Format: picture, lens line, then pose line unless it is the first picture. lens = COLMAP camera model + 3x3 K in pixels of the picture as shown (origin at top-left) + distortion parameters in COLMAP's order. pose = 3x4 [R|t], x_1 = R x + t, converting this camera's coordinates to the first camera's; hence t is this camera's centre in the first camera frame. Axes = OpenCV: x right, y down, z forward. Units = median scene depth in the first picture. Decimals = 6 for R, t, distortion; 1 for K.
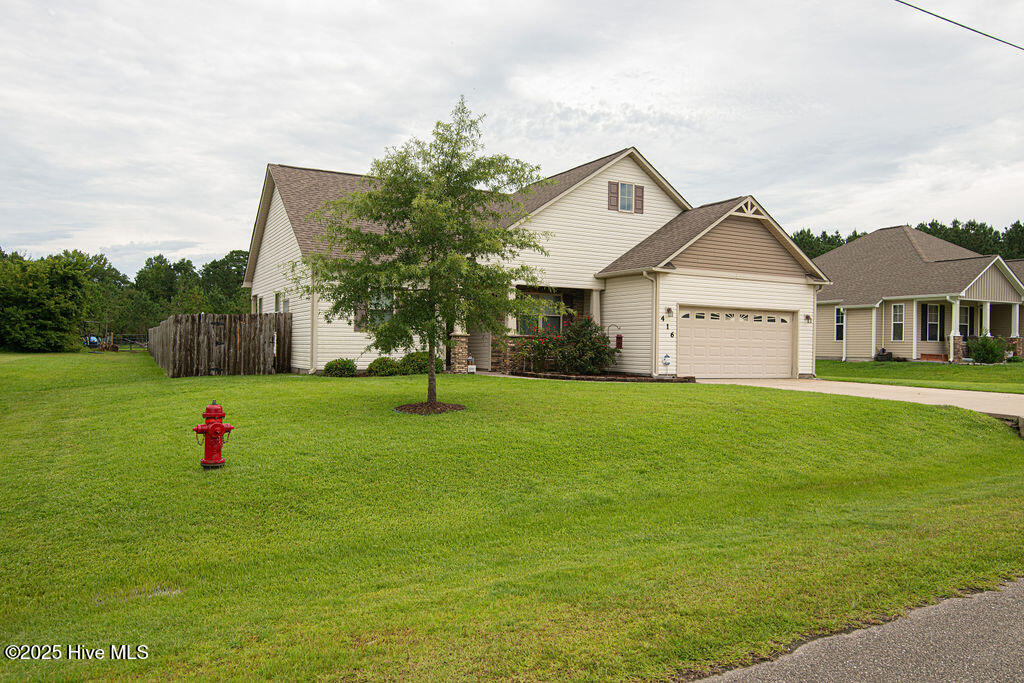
lens RADIAL K [[720.7, 0, 512.0], [0, 720.7, 341.5], [0, 0, 1]] dist [-0.002032, 0.000583]
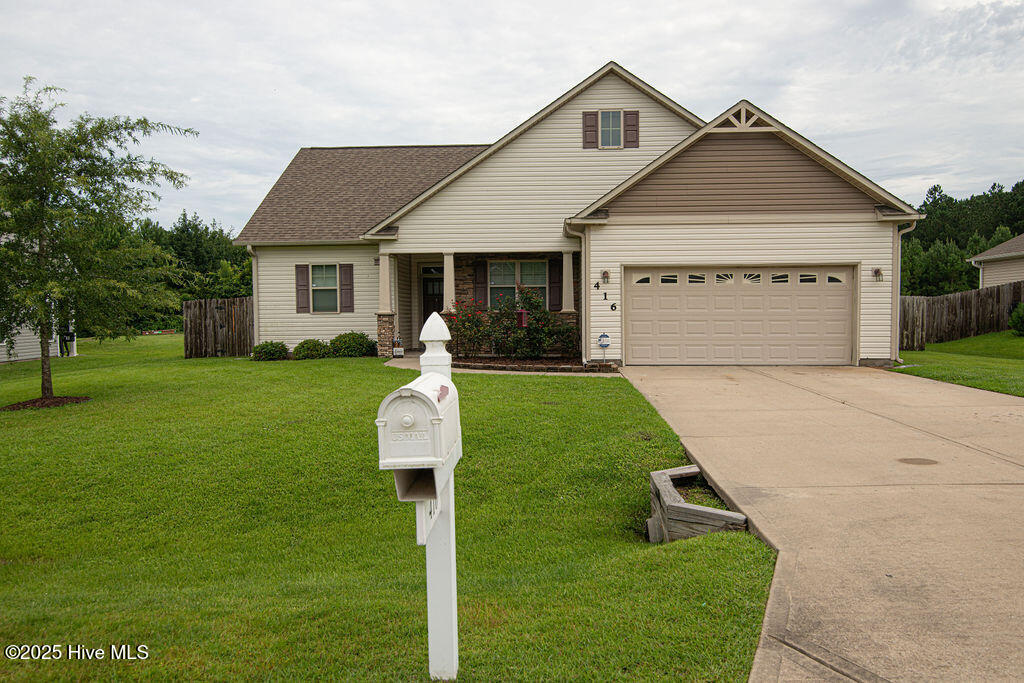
lens RADIAL K [[738.4, 0, 512.0], [0, 738.4, 341.5], [0, 0, 1]] dist [0.001792, -0.002084]
pose [[0.858720, -0.003449, -0.512433, 0.476732], [0.024459, 0.999114, 0.034262, -0.002146], [0.511860, -0.041954, 0.858044, 0.258466]]
